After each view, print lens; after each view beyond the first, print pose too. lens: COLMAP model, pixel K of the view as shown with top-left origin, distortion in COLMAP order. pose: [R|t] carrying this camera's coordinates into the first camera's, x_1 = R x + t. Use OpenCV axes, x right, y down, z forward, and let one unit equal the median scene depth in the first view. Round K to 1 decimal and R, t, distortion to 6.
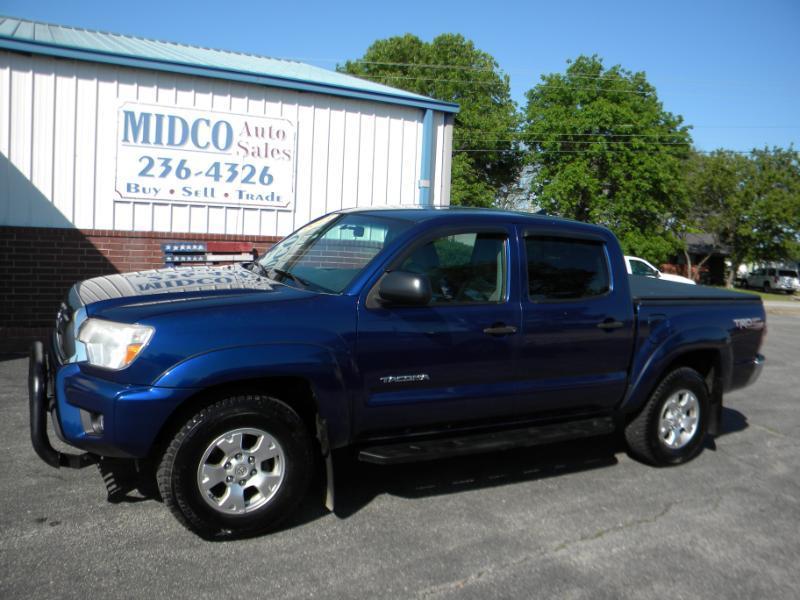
lens RADIAL K [[682.9, 0, 393.7], [0, 682.9, 297.8], [0, 0, 1]] dist [-0.194022, 0.180222]
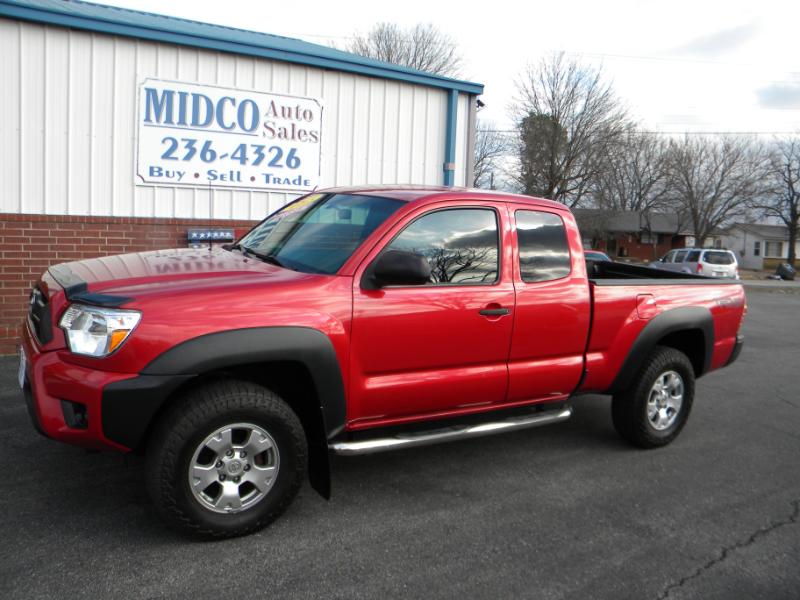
lens RADIAL K [[682.9, 0, 393.7], [0, 682.9, 297.8], [0, 0, 1]] dist [-0.194022, 0.180222]
pose [[0.997694, -0.011500, 0.066887, -0.123664], [0.009509, 0.999504, 0.030007, -0.013653], [-0.067199, -0.029302, 0.997309, 0.043685]]
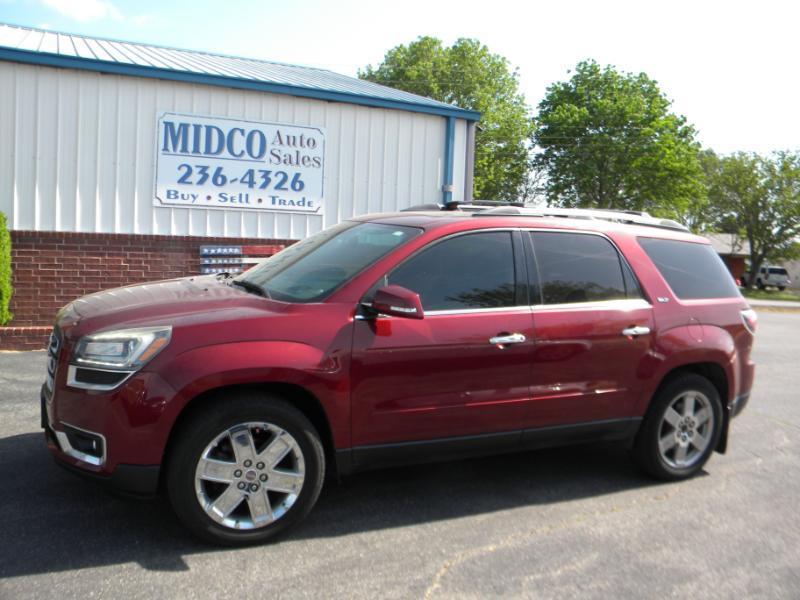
lens RADIAL K [[682.9, 0, 393.7], [0, 682.9, 297.8], [0, 0, 1]] dist [-0.194022, 0.180222]
pose [[0.999653, -0.002760, -0.026206, -0.013242], [0.002682, 0.999992, -0.003045, 0.003027], [0.026214, 0.002974, 0.999652, -0.053250]]
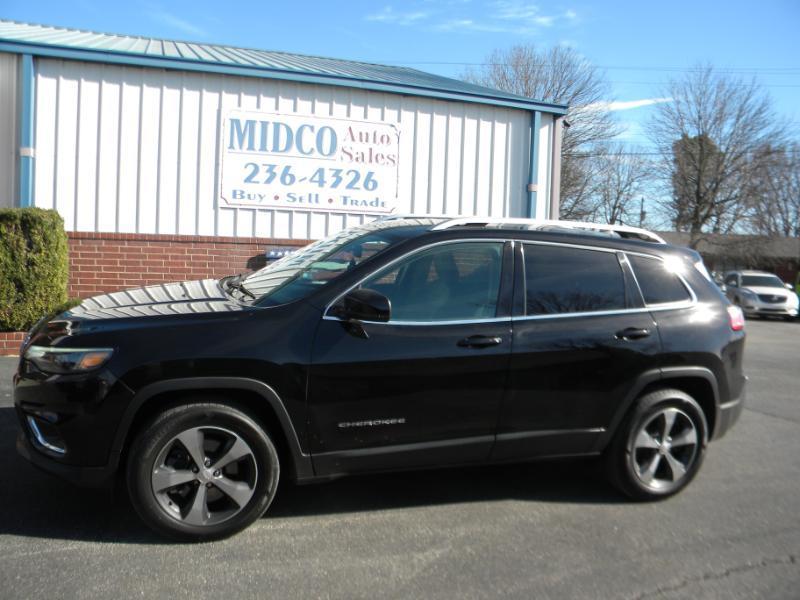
lens RADIAL K [[682.9, 0, 393.7], [0, 682.9, 297.8], [0, 0, 1]] dist [-0.194022, 0.180222]
pose [[0.987903, 0.007616, -0.154886, 0.000091], [-0.009039, 0.999923, -0.008487, -0.001987], [0.154809, 0.009785, 0.987896, 0.025214]]
